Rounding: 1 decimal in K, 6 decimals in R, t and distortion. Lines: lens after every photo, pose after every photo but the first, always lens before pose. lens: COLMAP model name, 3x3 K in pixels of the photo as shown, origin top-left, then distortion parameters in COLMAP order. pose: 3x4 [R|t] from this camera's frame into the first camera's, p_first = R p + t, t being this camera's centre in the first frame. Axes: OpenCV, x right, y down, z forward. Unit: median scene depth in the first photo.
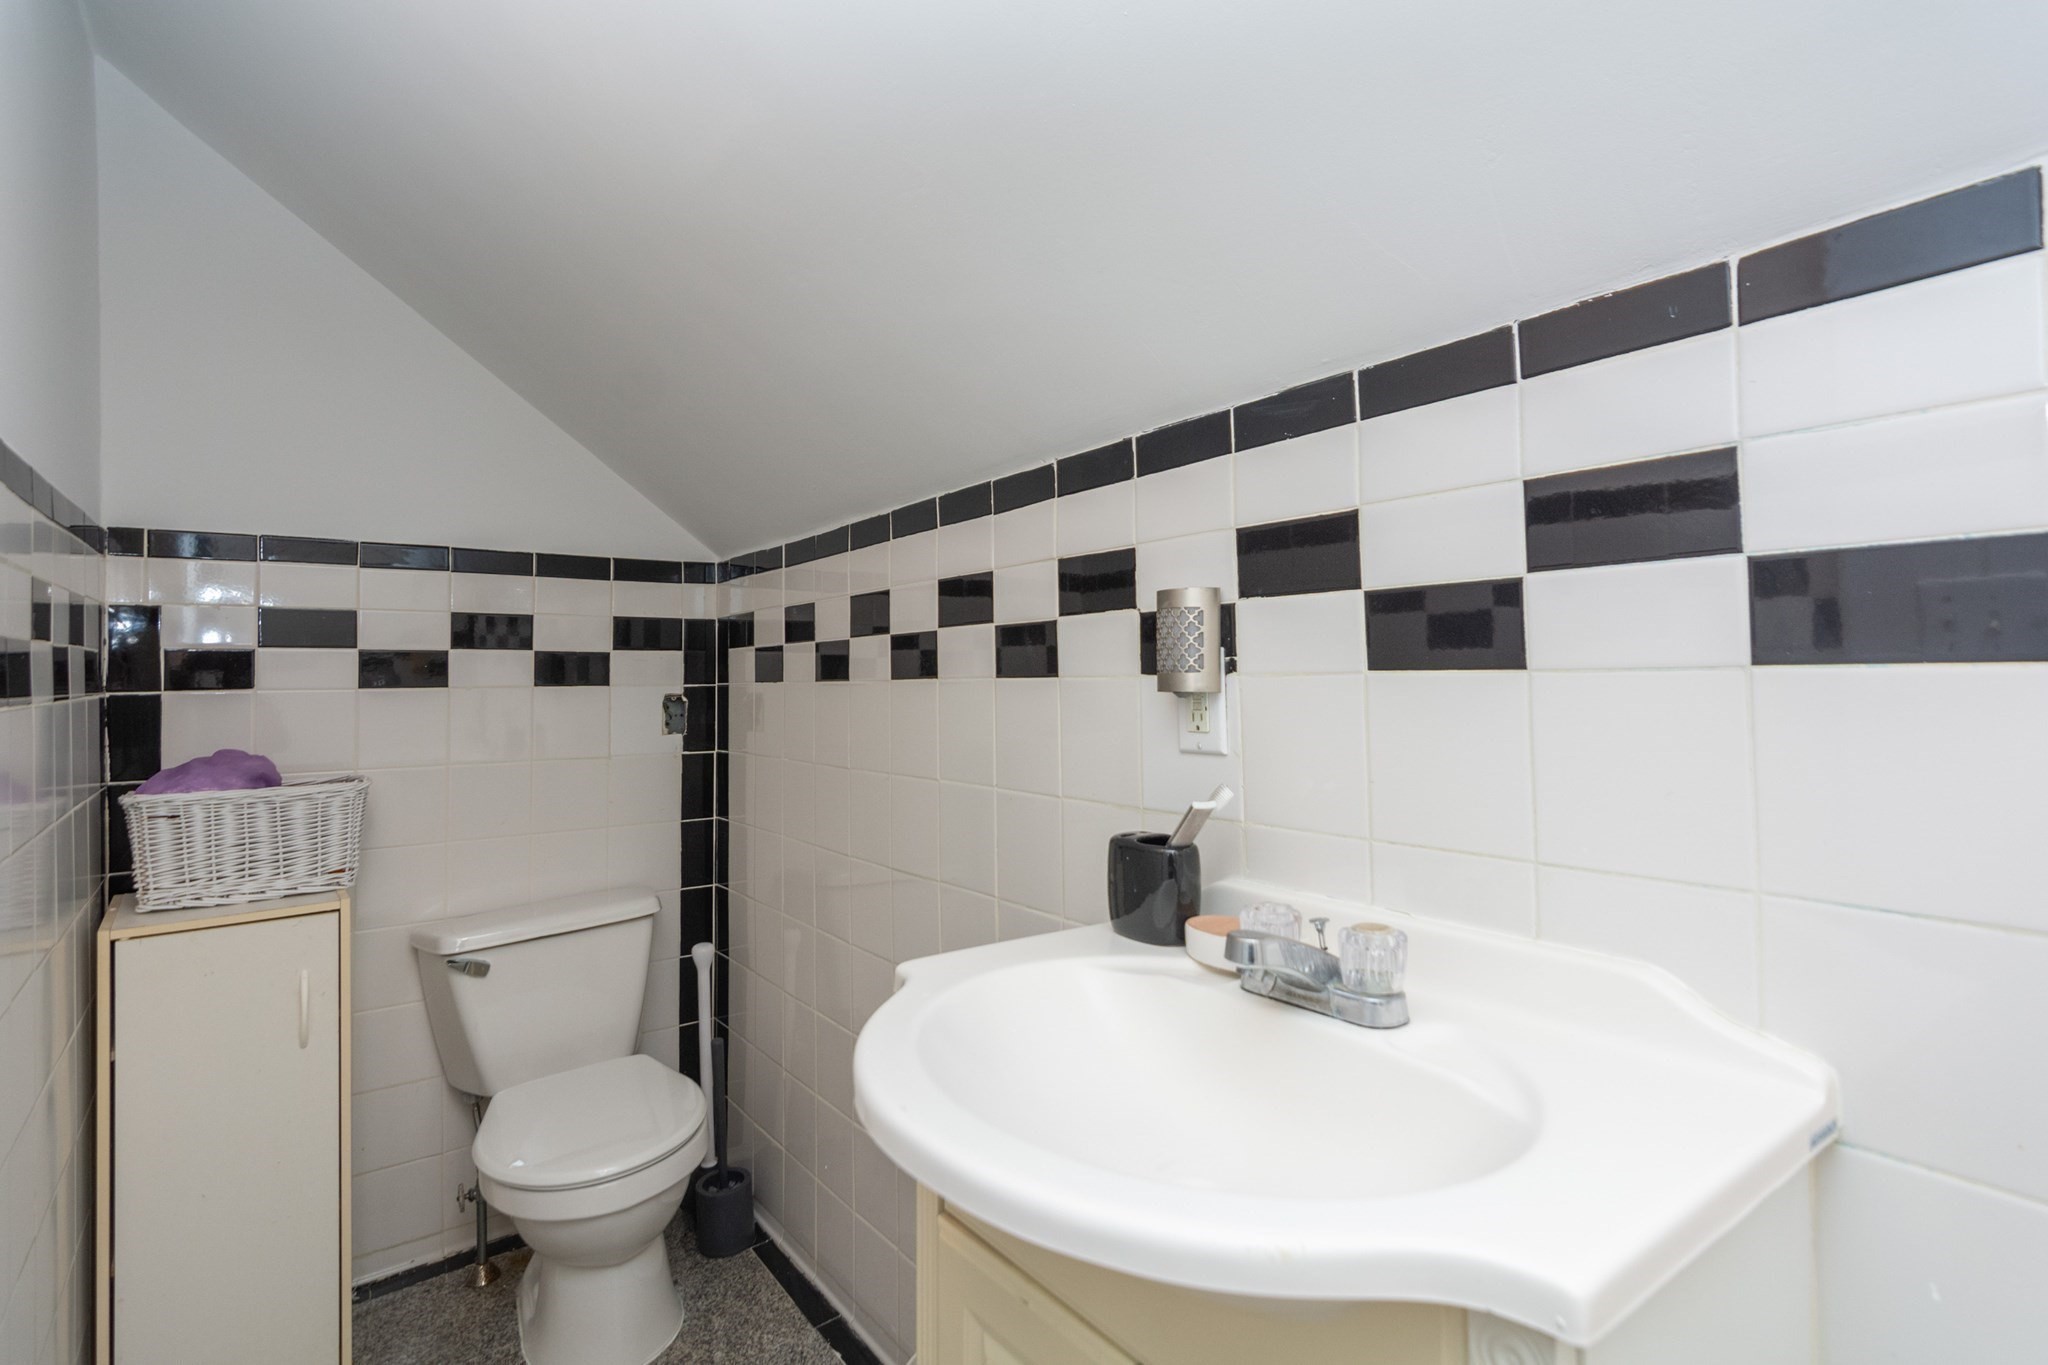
lens RADIAL K [[1032.2, 0, 1036.6], [0, 1032.2, 681.6], [0, 0, 1]] dist [-0.004638, 0.004830]
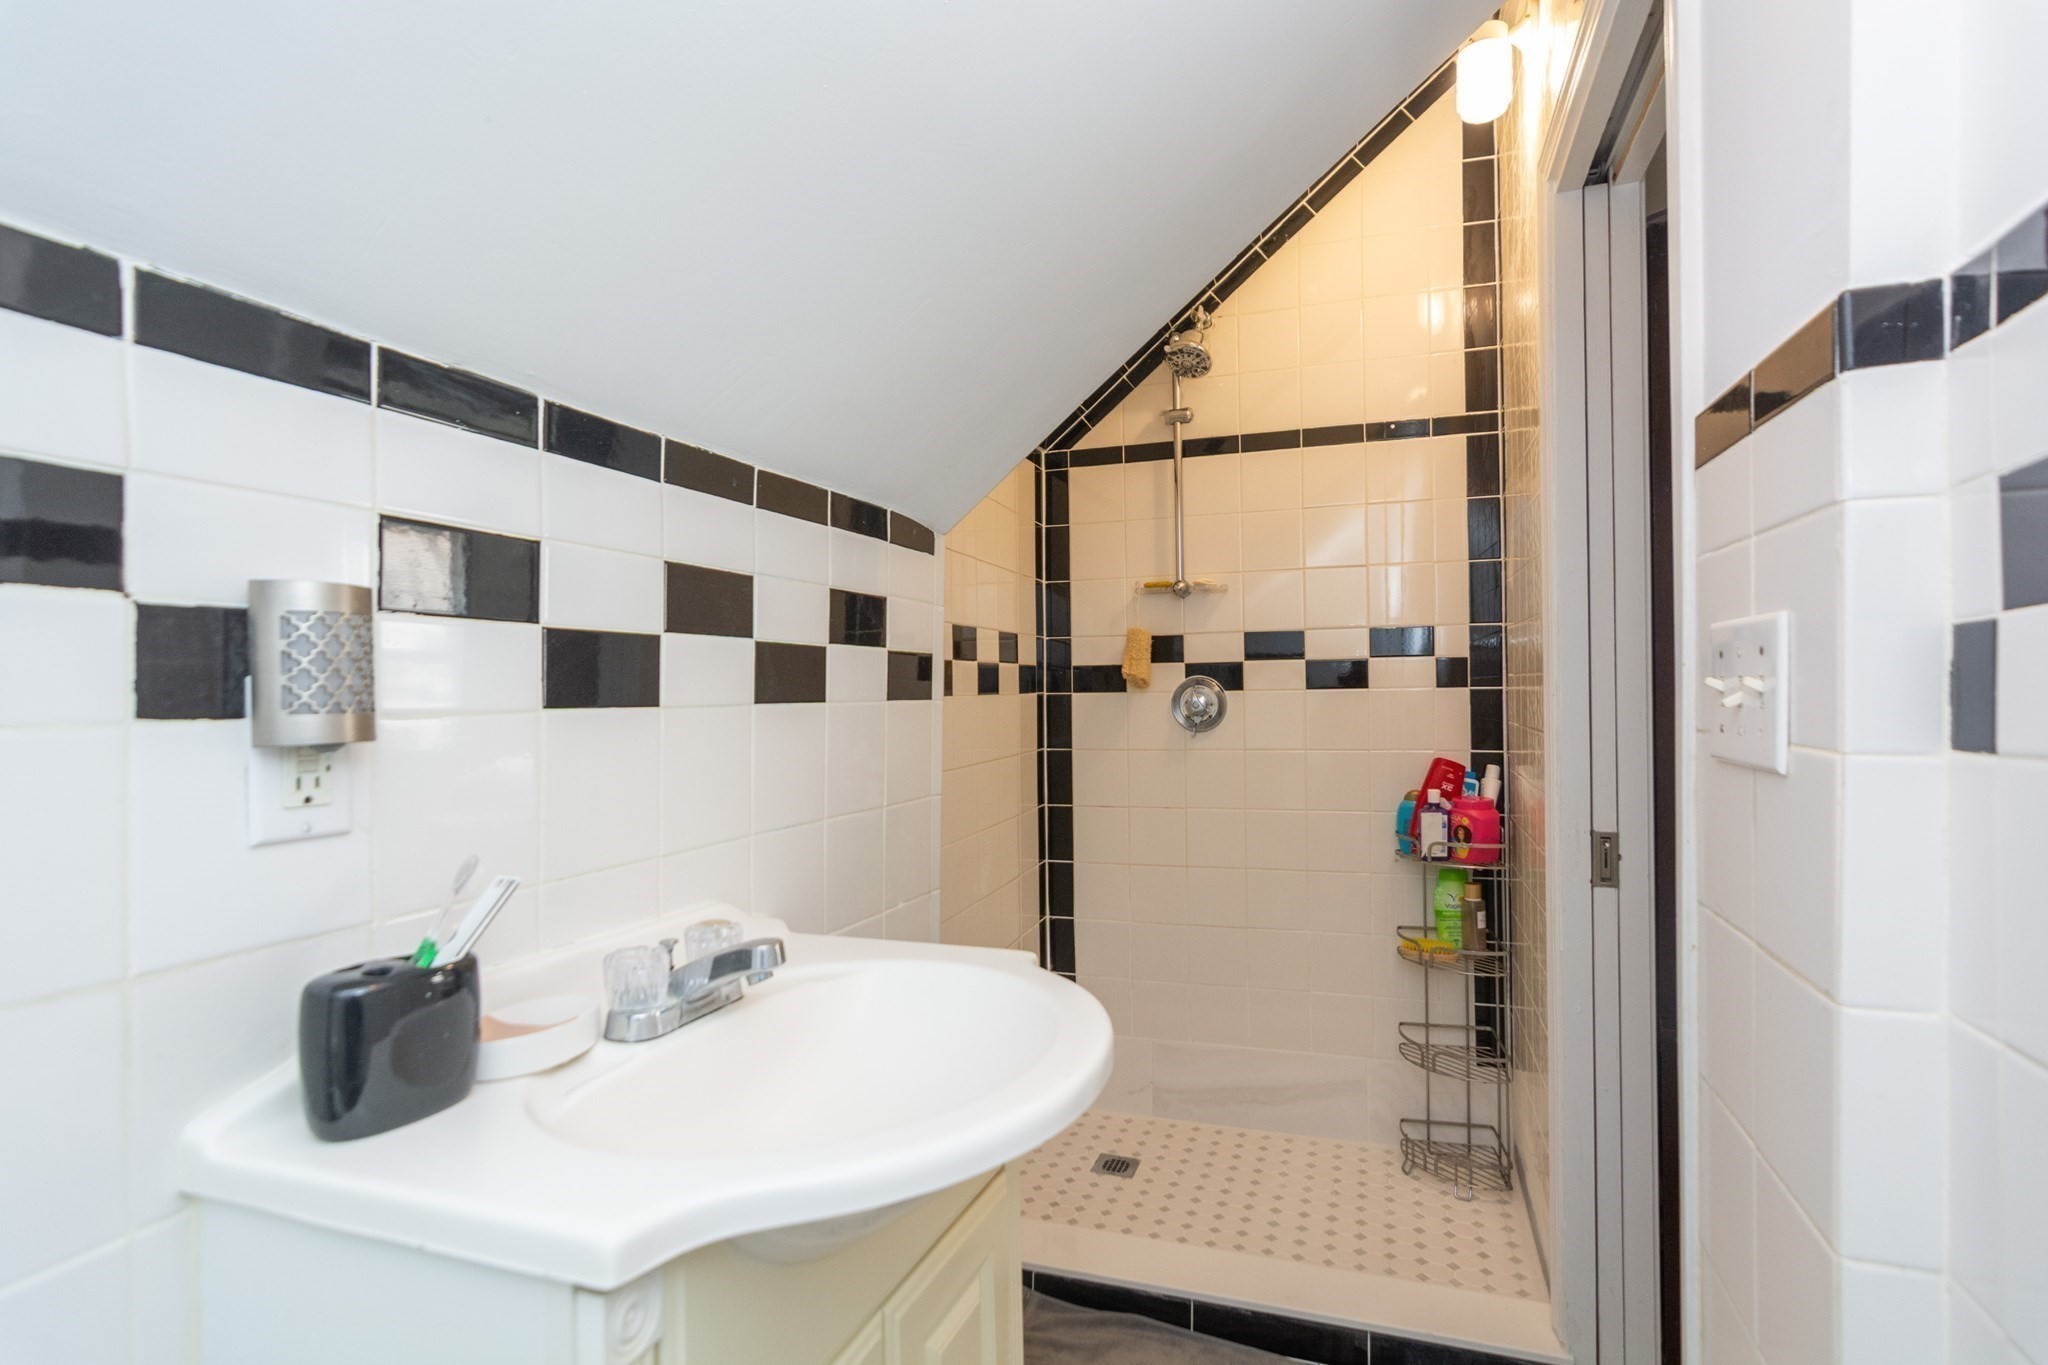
lens RADIAL K [[1032.2, 0, 1032.4], [0, 1032.2, 678.4], [0, 0, 1]] dist [-0.004638, 0.004830]
pose [[-0.559157, 0.022485, 0.828757, -0.631305], [0.017146, 0.999732, -0.015555, -0.012849], [-0.828885, 0.005512, -0.559392, 0.984614]]
